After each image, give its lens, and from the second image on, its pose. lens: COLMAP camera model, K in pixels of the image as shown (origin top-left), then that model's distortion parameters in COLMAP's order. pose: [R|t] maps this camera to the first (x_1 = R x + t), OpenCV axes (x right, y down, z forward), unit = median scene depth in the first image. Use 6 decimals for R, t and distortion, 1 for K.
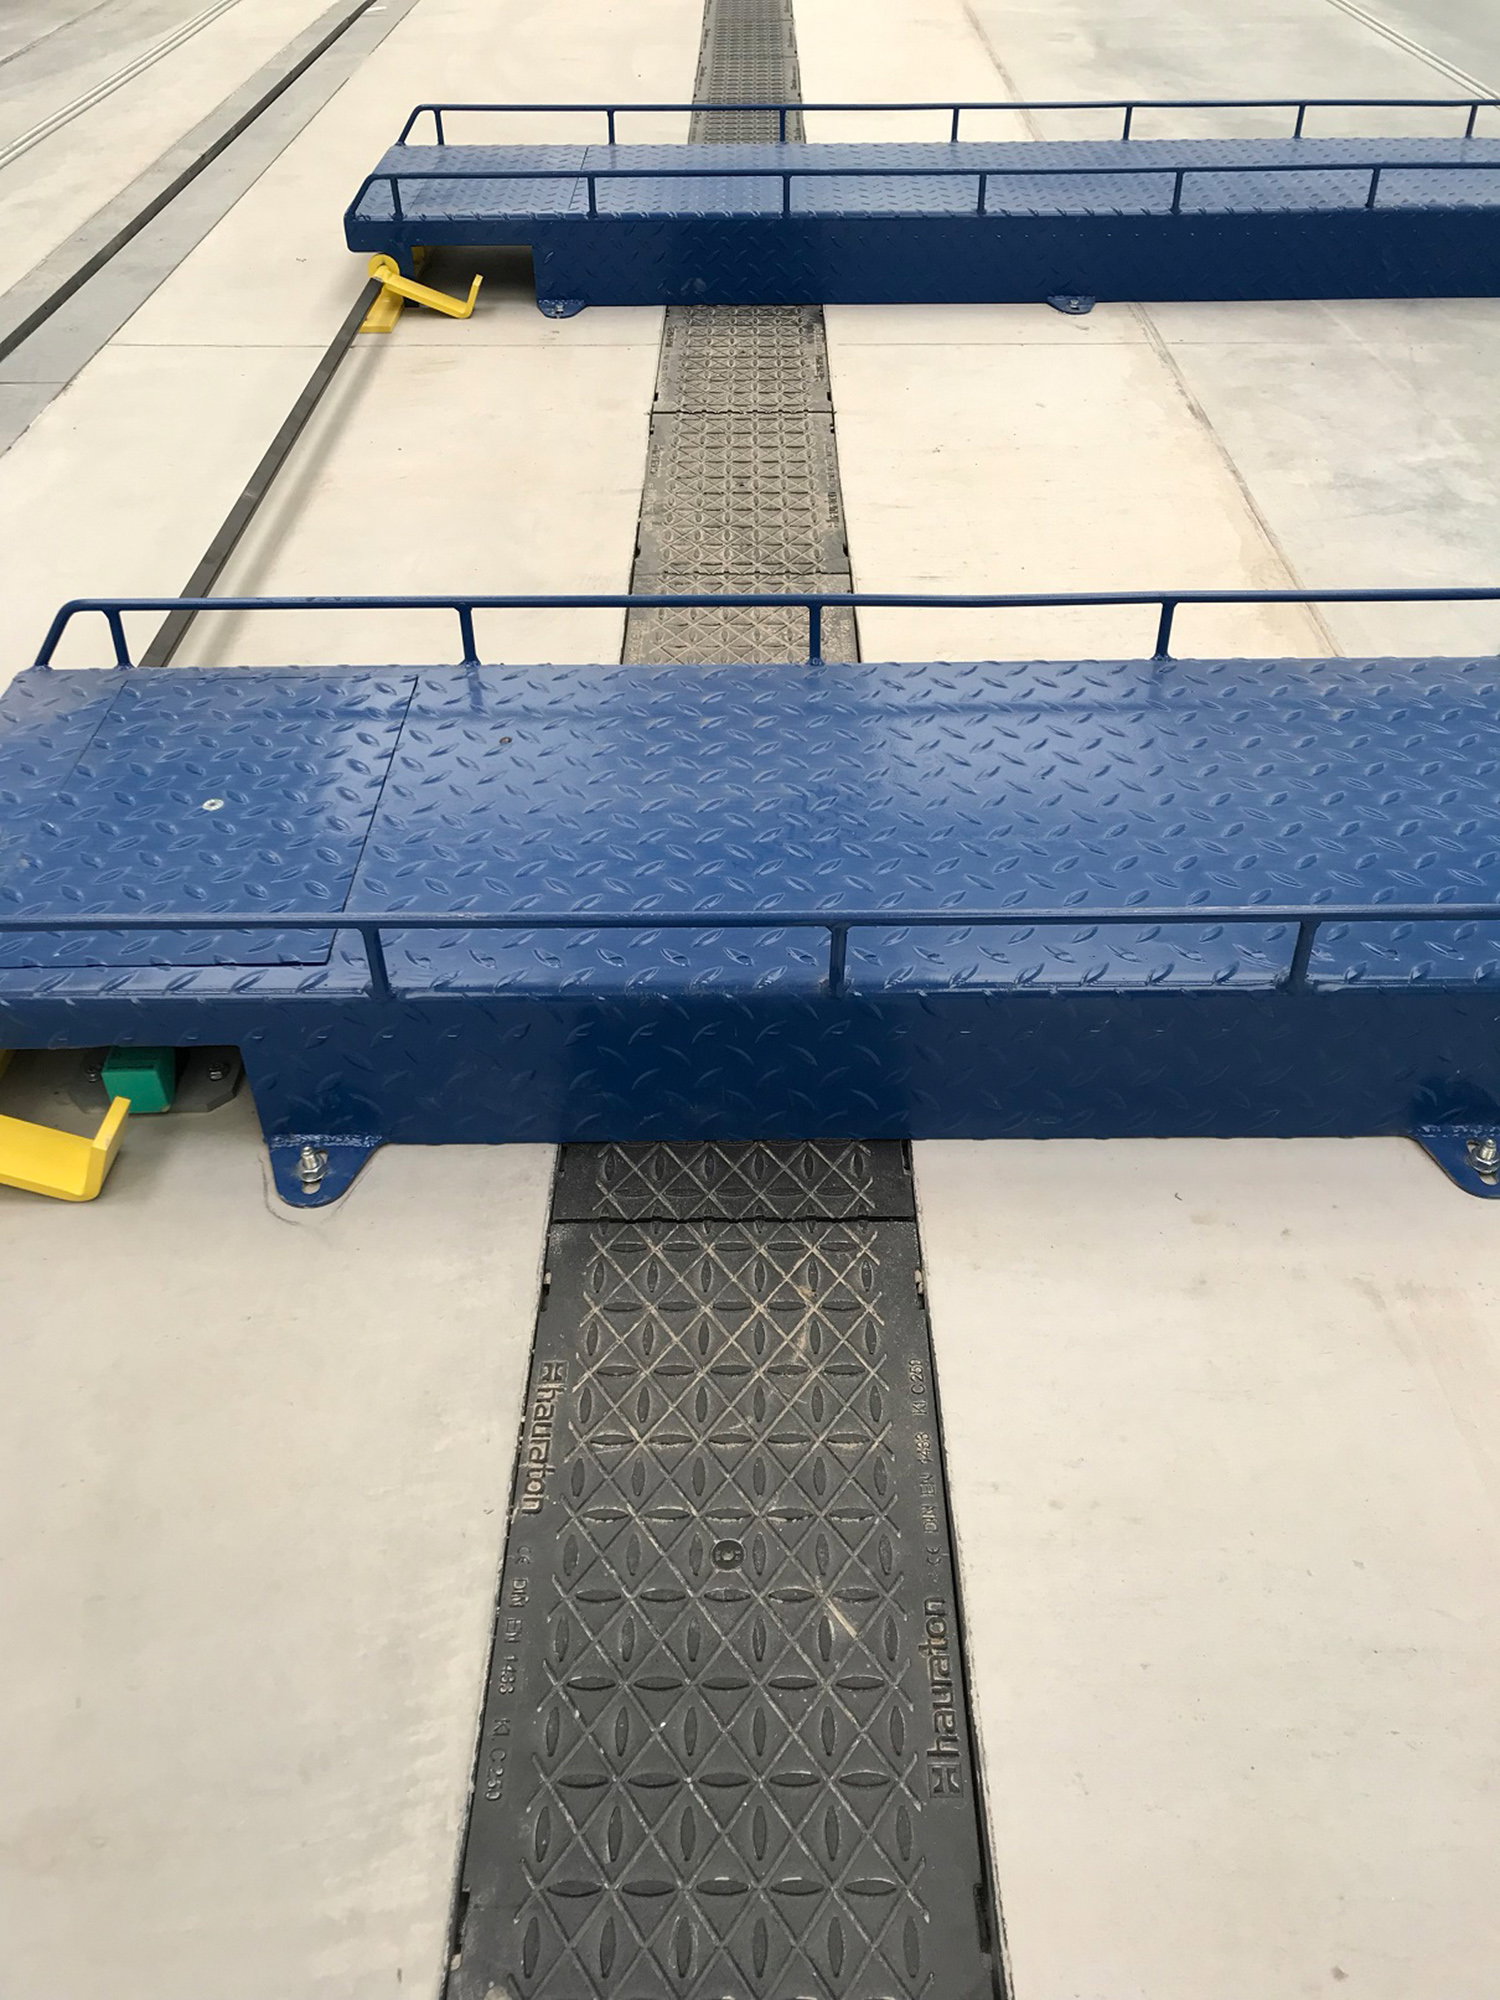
lens RADIAL K [[1645.2, 0, 750.0], [0, 1645.2, 1000.0], [0, 0, 1]] dist [0.019021, -0.007360]
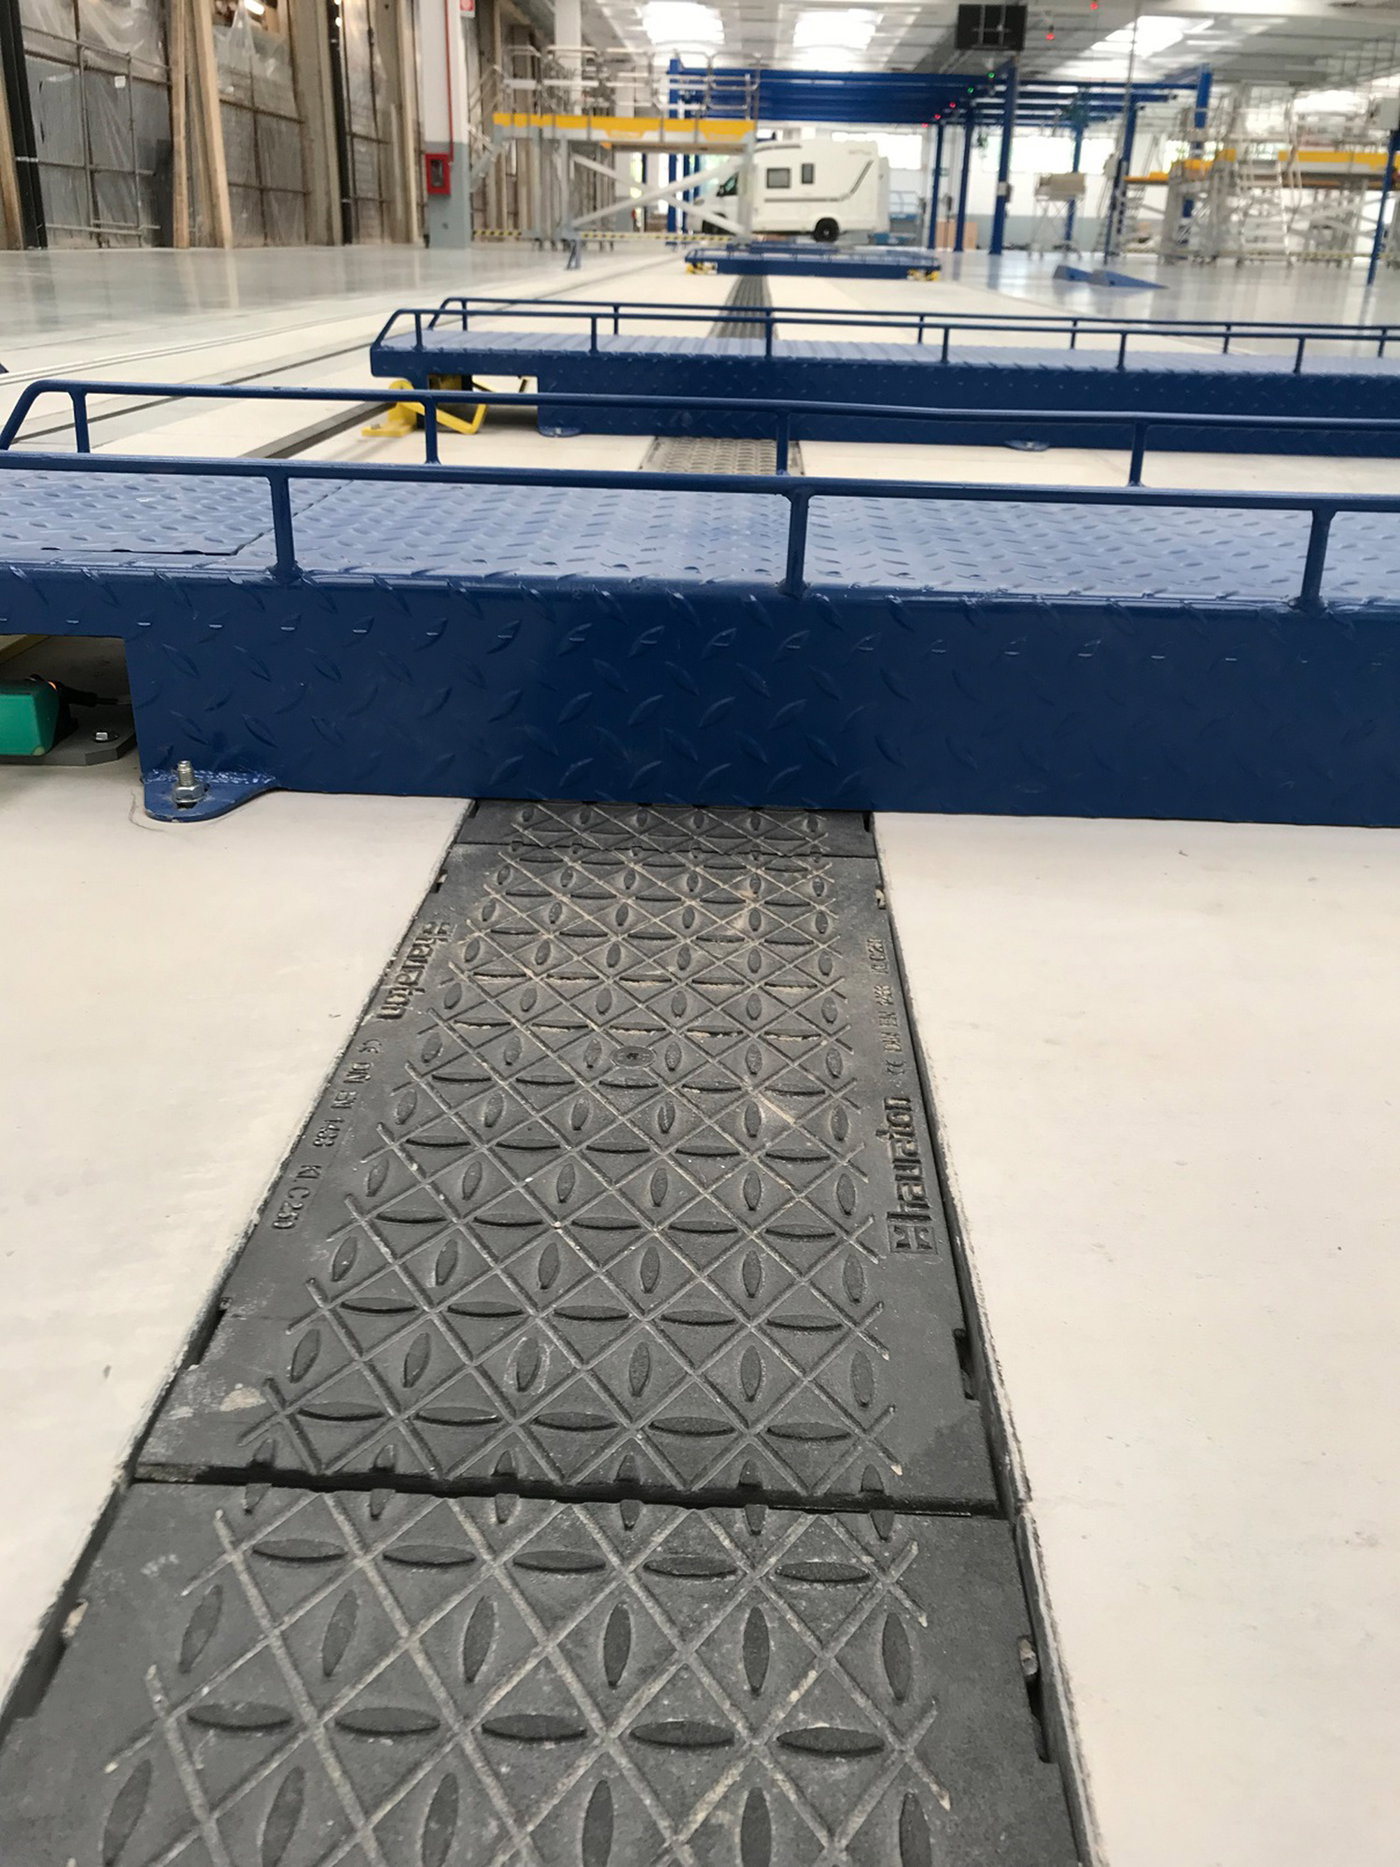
lens RADIAL K [[1544.8, 0, 700.0], [0, 1544.8, 933.5], [0, 0, 1]] dist [0.011660, -0.004703]
pose [[0.998837, 0.045827, -0.014978, 0.012254], [-0.048155, 0.963479, -0.263418, 0.215955], [0.002359, 0.263833, 0.964566, 0.129079]]
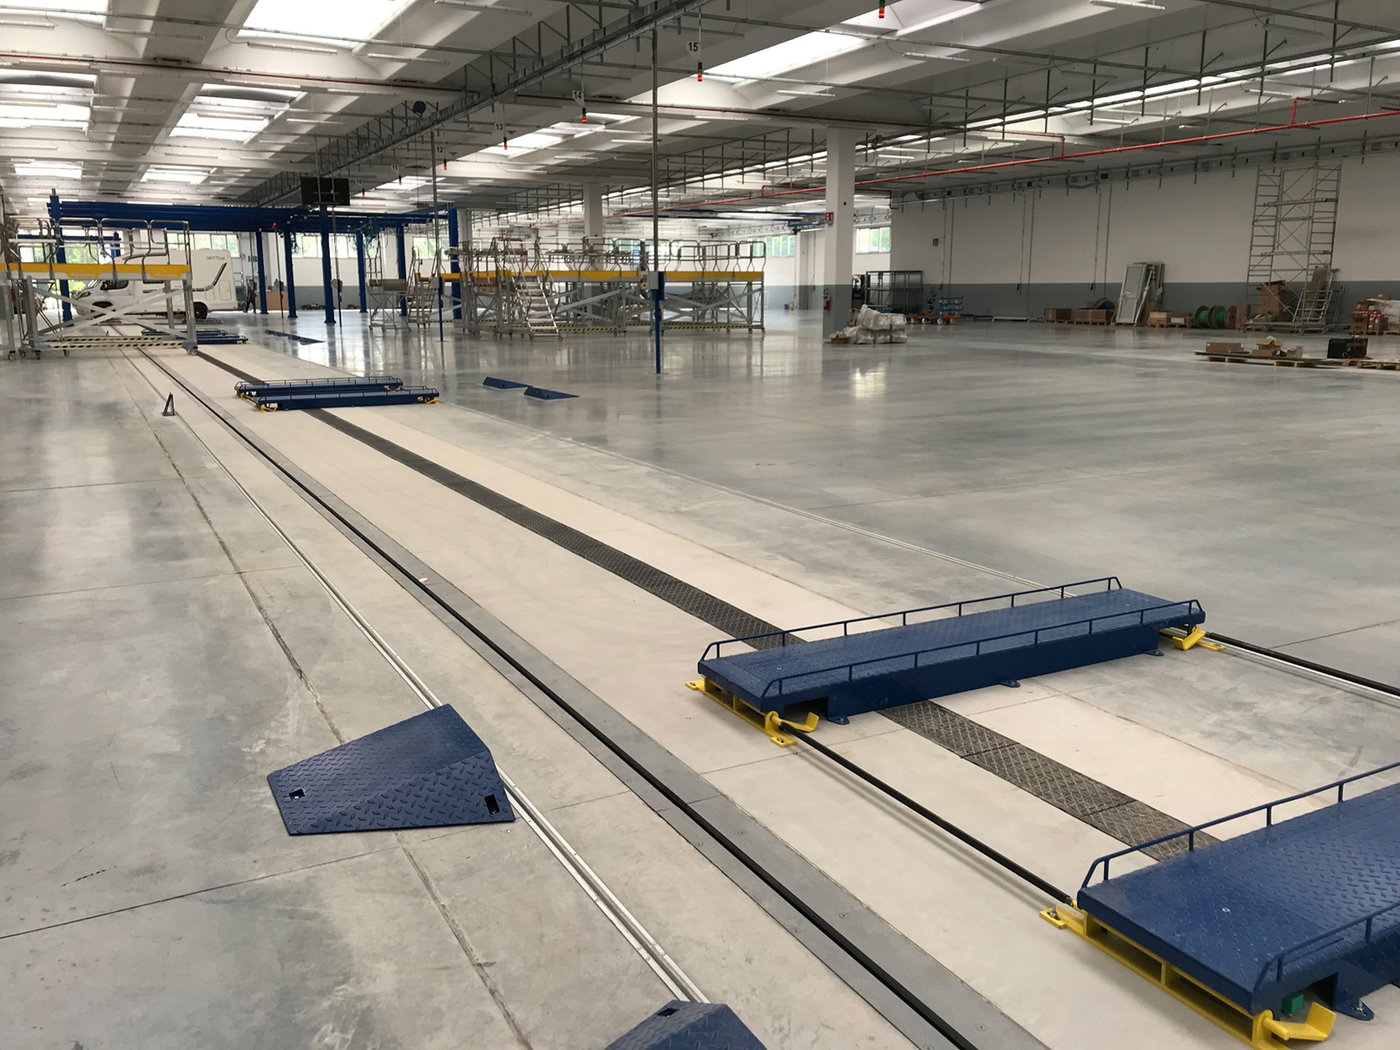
lens RADIAL K [[1139.8, 0, 700.0], [0, 1139.8, 525.0], [0, 0, 1]] dist [0.077638, -0.098809]
pose [[0.881544, -0.095546, 0.462332, -1.311309], [0.301820, 0.867097, -0.396294, -0.114734], [-0.363022, 0.488891, 0.793221, -0.413554]]
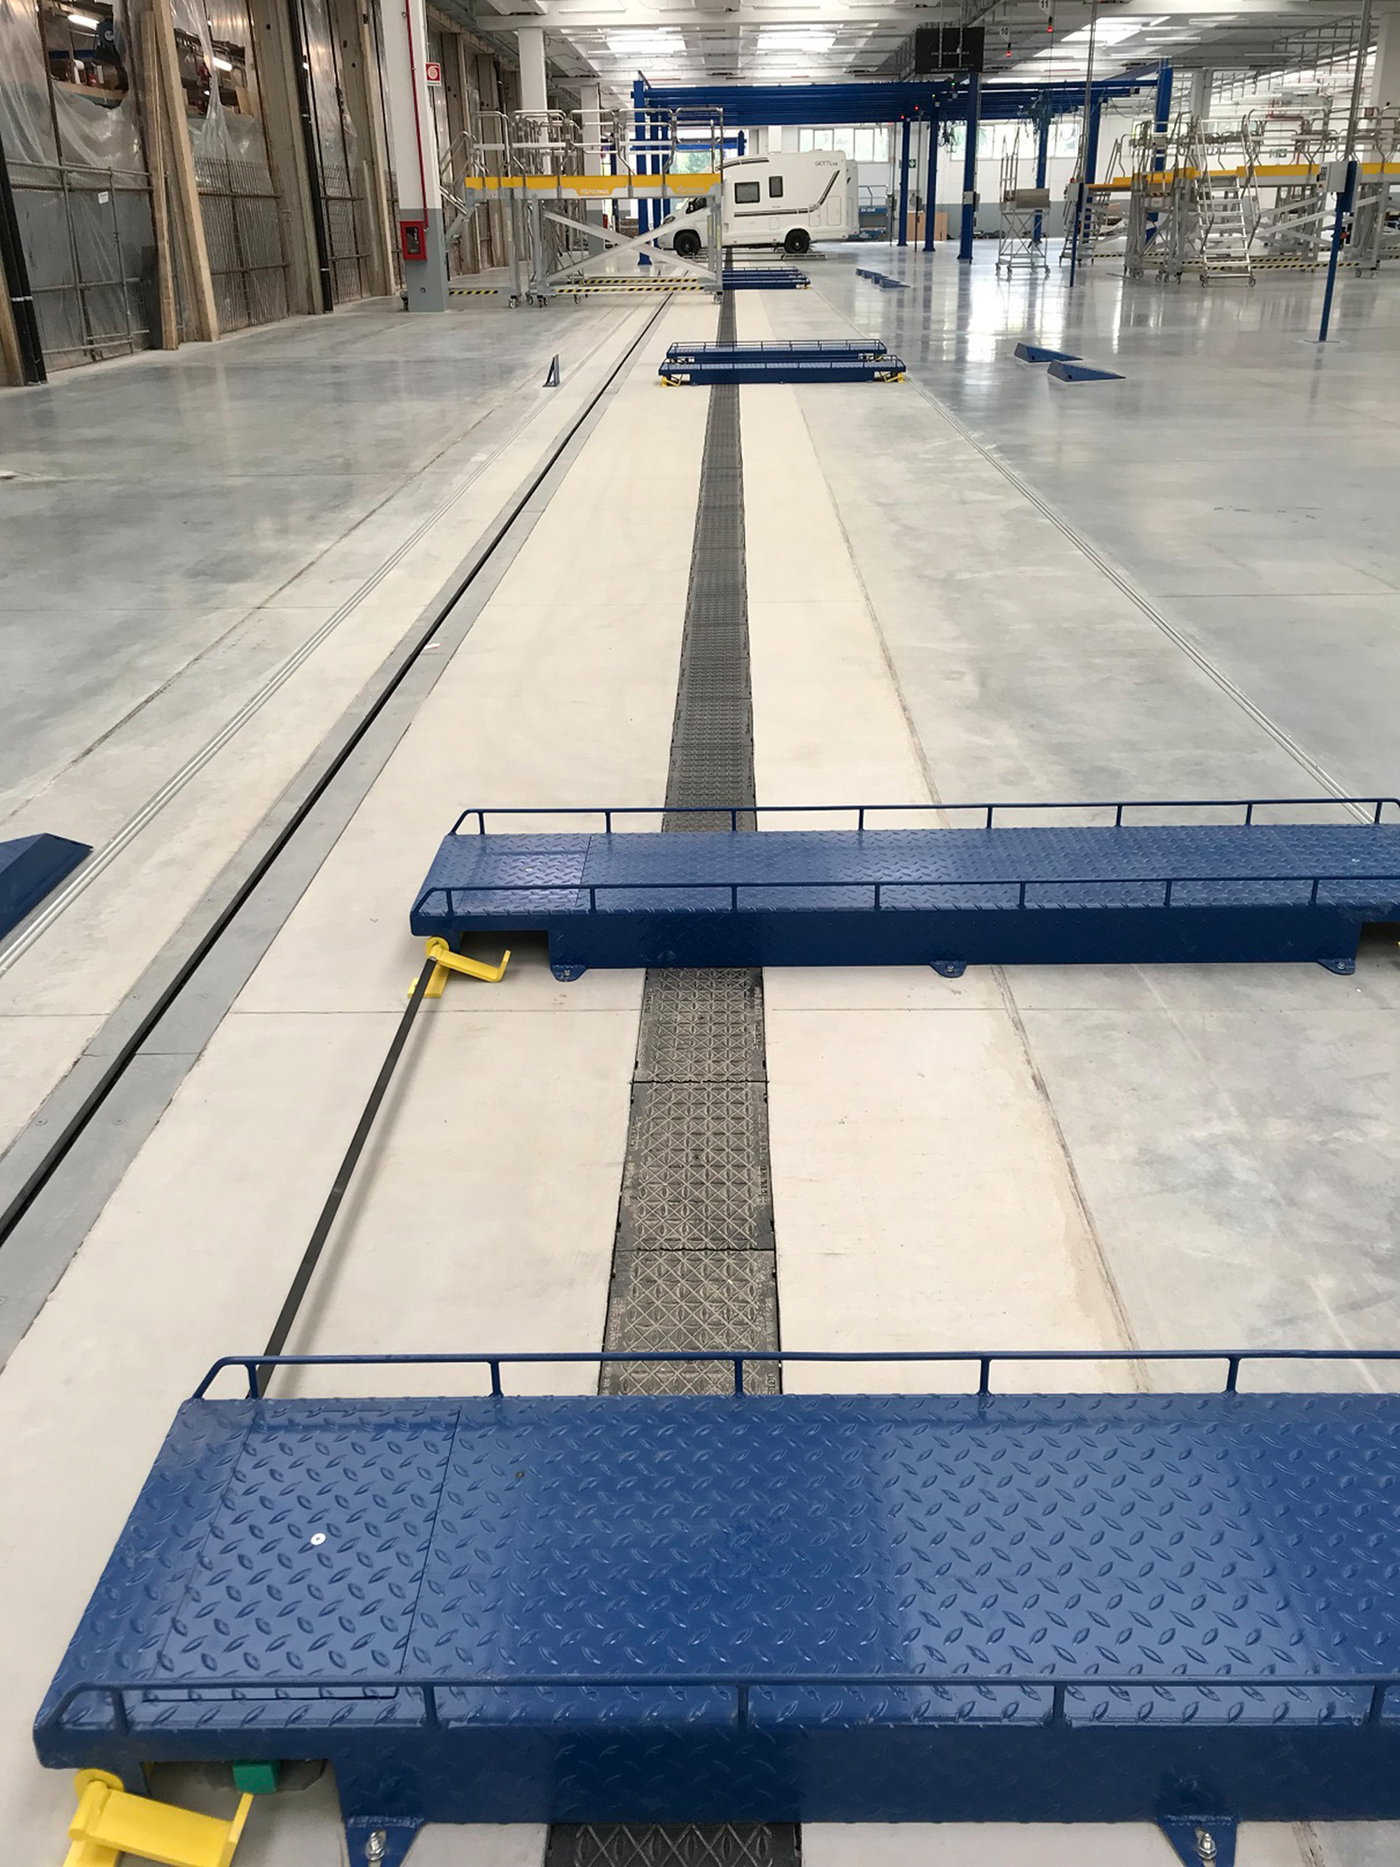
lens RADIAL K [[1520.0, 0, 700.0], [0, 1520.0, 933.5], [0, 0, 1]] dist [0.077638, -0.098809]
pose [[0.999803, -0.003284, -0.019571, 0.023694], [-0.001735, 0.967963, -0.251088, -0.185772], [0.019769, 0.251073, 0.967766, -0.269867]]
